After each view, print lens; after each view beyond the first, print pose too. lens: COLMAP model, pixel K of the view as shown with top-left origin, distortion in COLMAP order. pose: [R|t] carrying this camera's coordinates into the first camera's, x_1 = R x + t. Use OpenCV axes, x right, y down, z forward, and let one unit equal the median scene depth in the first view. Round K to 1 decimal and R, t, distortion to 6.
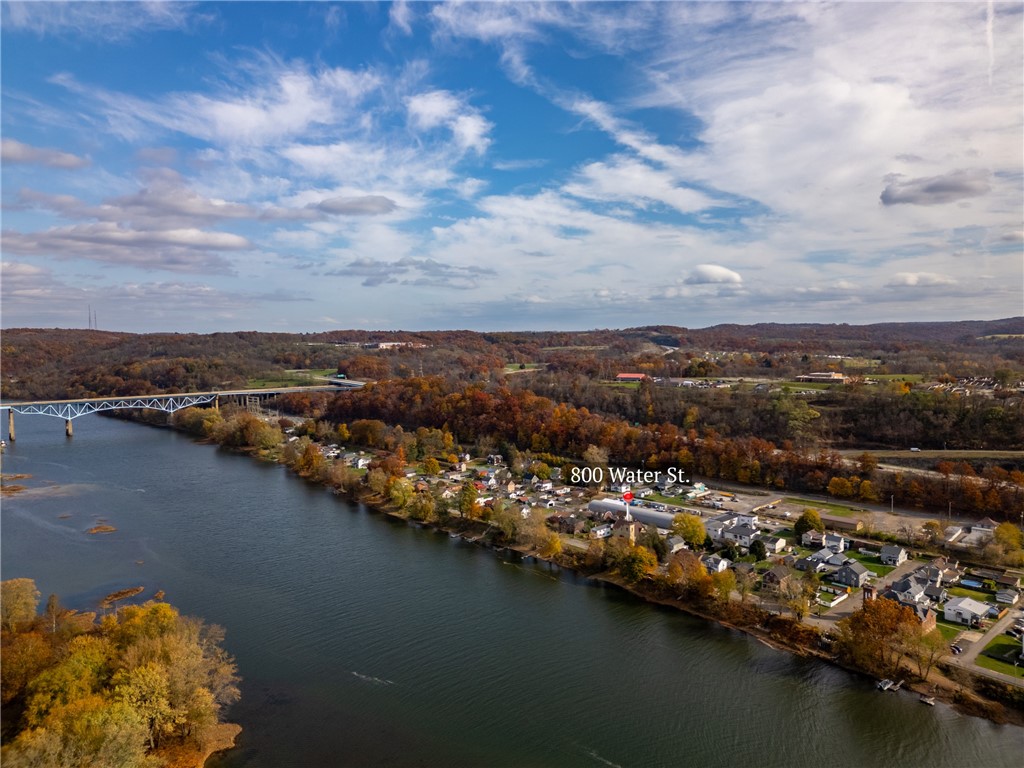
lens RADIAL K [[717.5, 0, 508.7], [0, 717.5, 433.0], [0, 0, 1]] dist [0.007271, 0.041394]
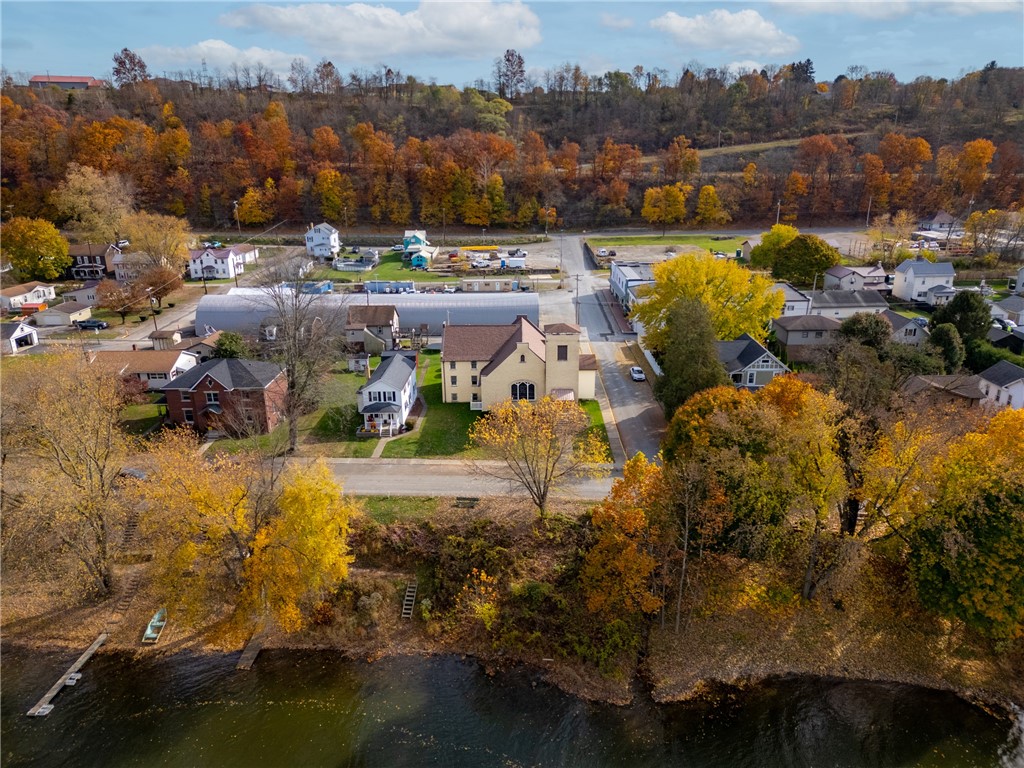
lens RADIAL K [[687.1, 0, 512.0], [0, 687.1, 384.0], [0, 0, 1]] dist [0.030483, -0.033340]
pose [[0.673921, -0.230365, 0.701970, -0.000509], [0.092406, 0.968966, 0.229271, 0.020796], [-0.733002, -0.089644, 0.674294, 0.199328]]
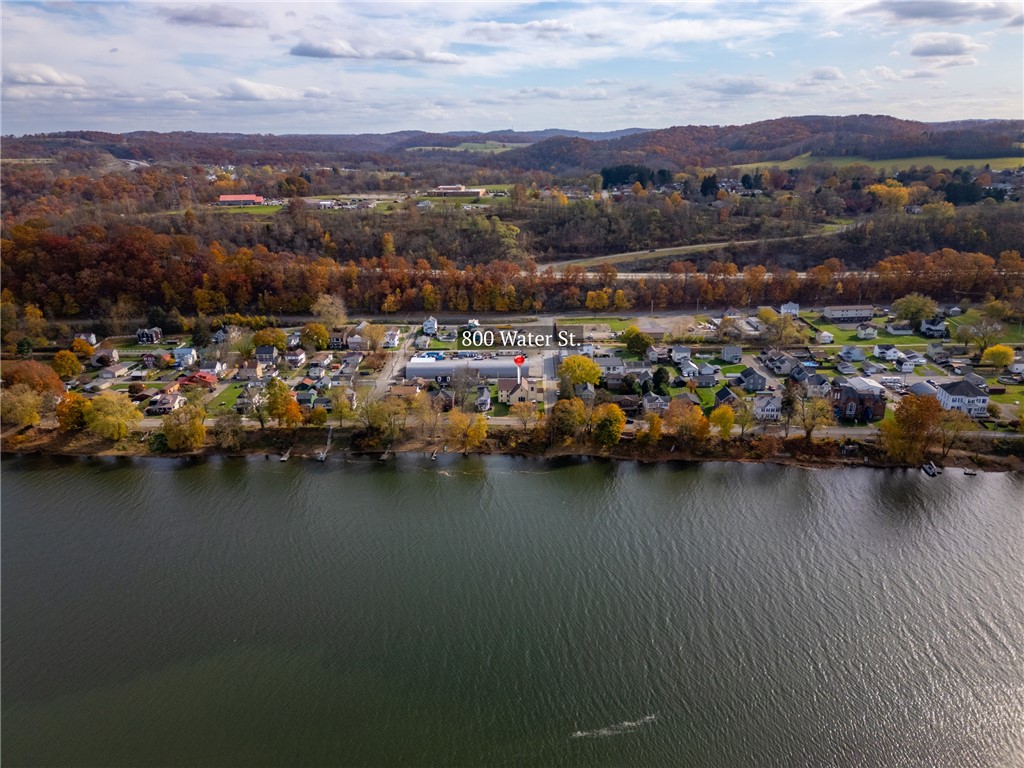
lens RADIAL K [[687.1, 0, 512.0], [0, 687.1, 384.0], [0, 0, 1]] dist [0.030483, -0.033340]
pose [[0.682666, -0.235826, 0.691631, -0.093122], [0.095977, 0.967230, 0.235064, -0.014657], [-0.724400, -0.094090, 0.682929, 0.108972]]
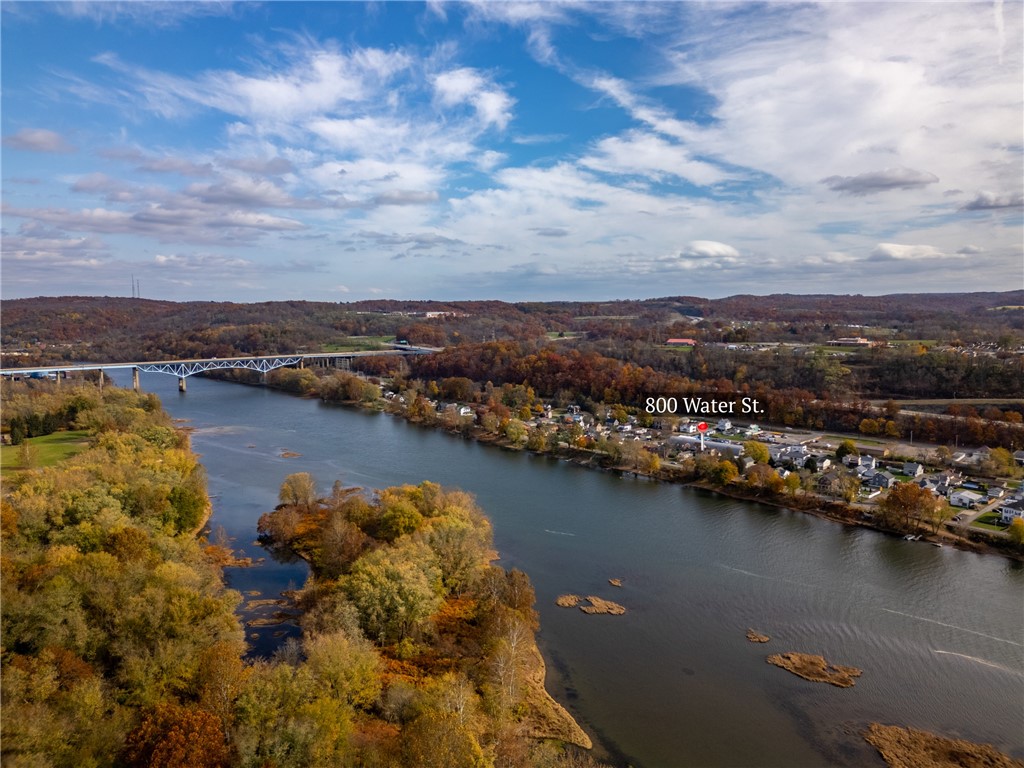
lens RADIAL K [[720.1, 0, 512.0], [0, 720.1, 384.0], [0, 0, 1]] dist [0.045878, 0.004070]
pose [[0.999962, 0.005178, -0.007057, -0.043314], [-0.005359, 0.999652, -0.025845, 0.009932], [0.006920, 0.025881, 0.999641, -0.077803]]
